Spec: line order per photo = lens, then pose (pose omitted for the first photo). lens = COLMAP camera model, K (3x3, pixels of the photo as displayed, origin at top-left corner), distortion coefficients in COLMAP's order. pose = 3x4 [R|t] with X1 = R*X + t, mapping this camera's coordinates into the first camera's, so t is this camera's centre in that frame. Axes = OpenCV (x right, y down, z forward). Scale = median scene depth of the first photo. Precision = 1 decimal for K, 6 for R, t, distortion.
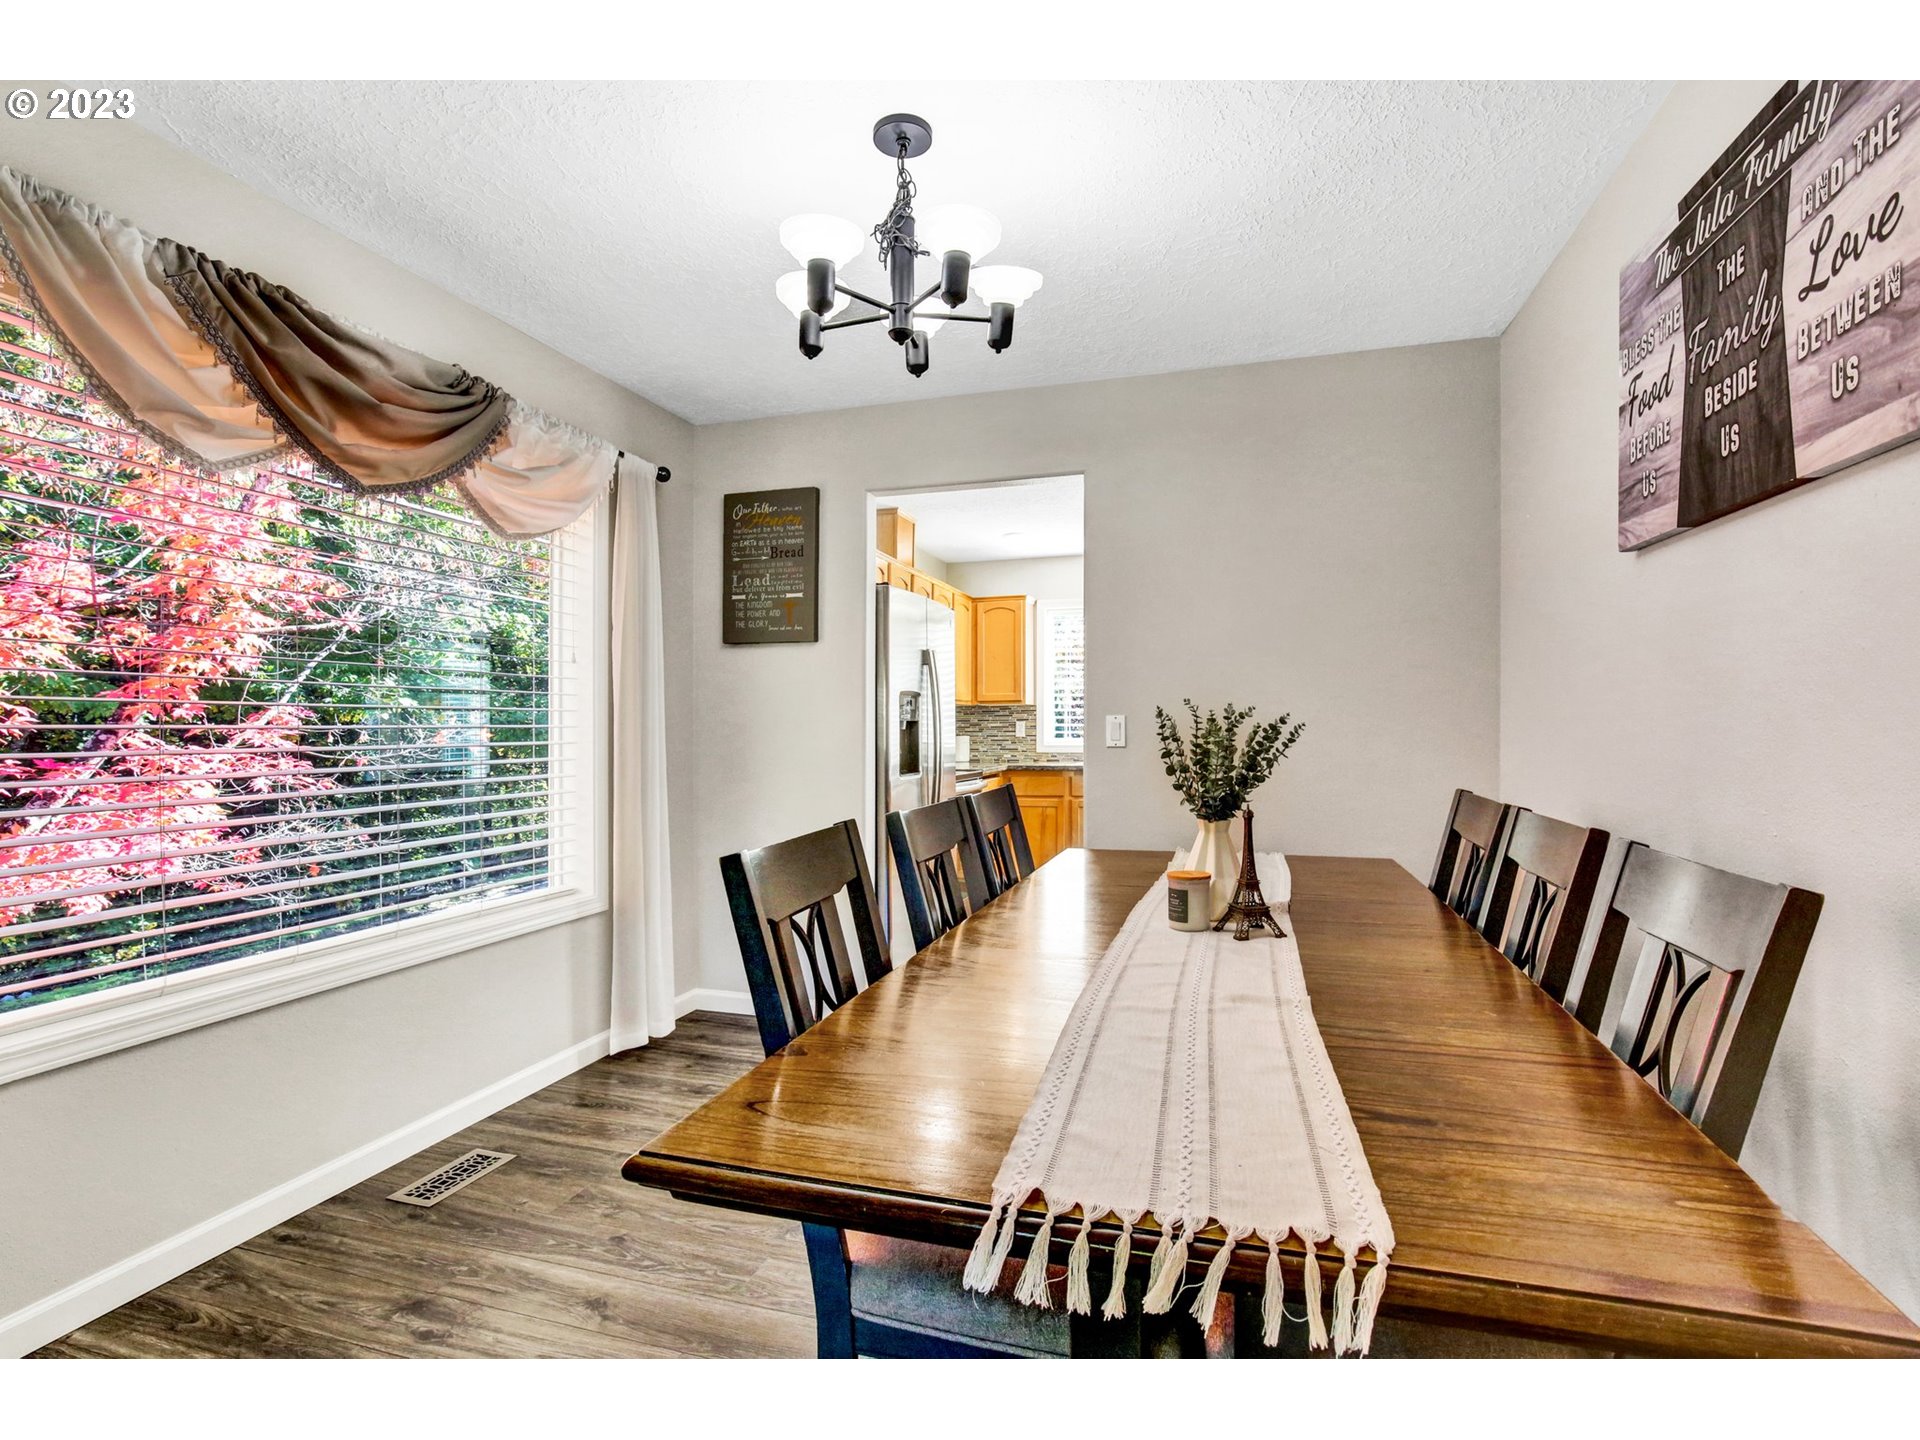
lens RADIAL K [[936.0, 0, 960.0], [0, 936.0, 720.0], [0, 0, 1]] dist [-0.012180, -0.000447]
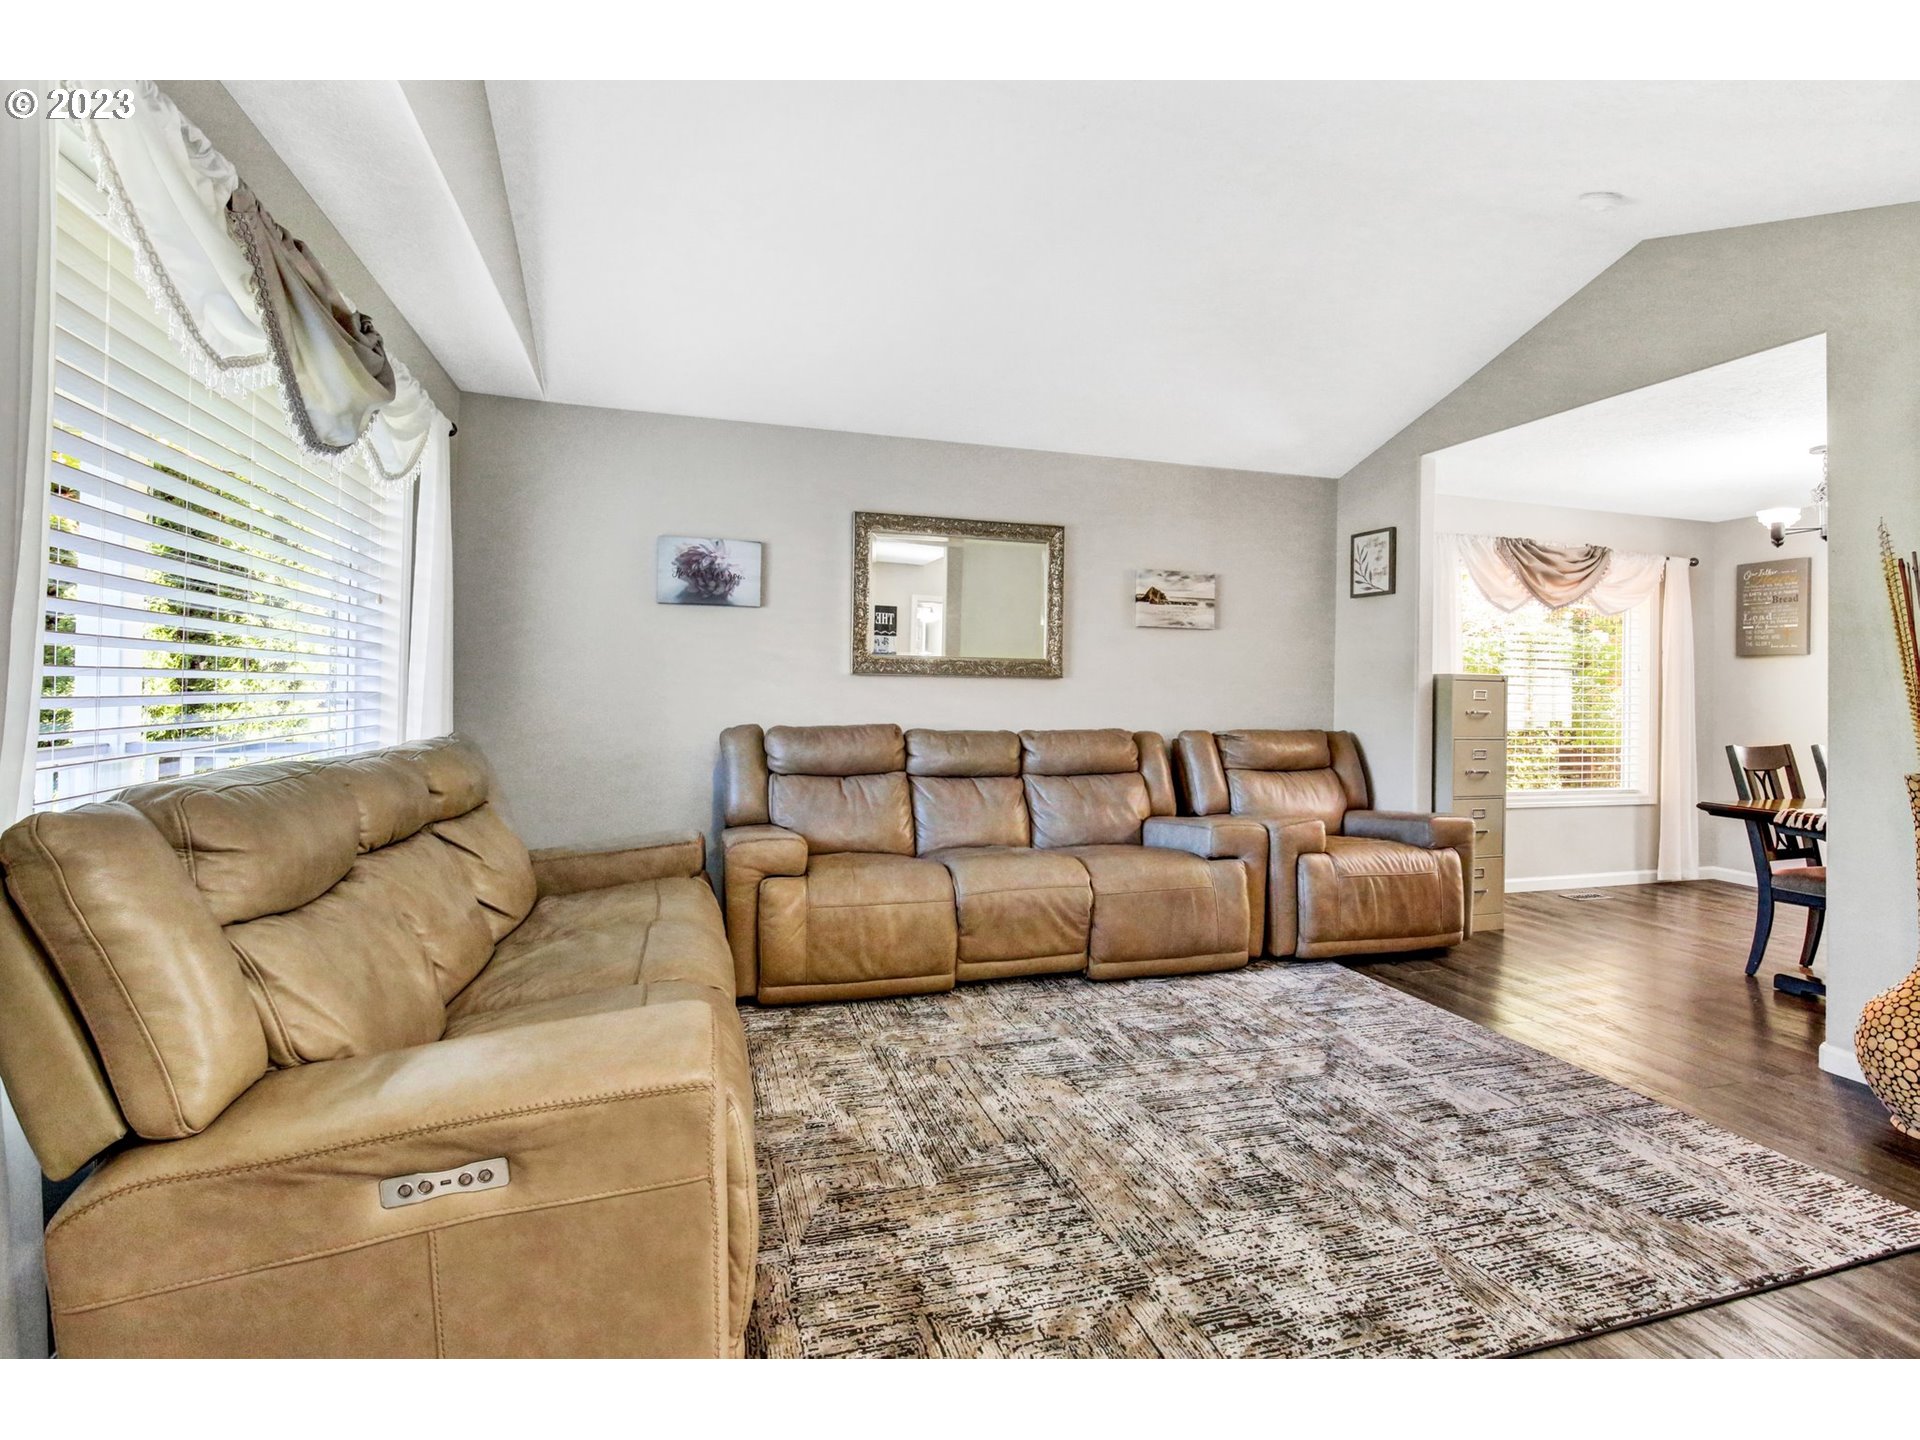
lens RADIAL K [[909.7, 0, 1003.4], [0, 909.7, 688.5], [0, 0, 1]] dist [-0.014655, -0.000449]
pose [[0.589108, 0.005595, -0.808035, 0.314727], [-0.015218, 0.999875, -0.004171, -0.000698], [0.807911, 0.014754, 0.589120, -1.140119]]
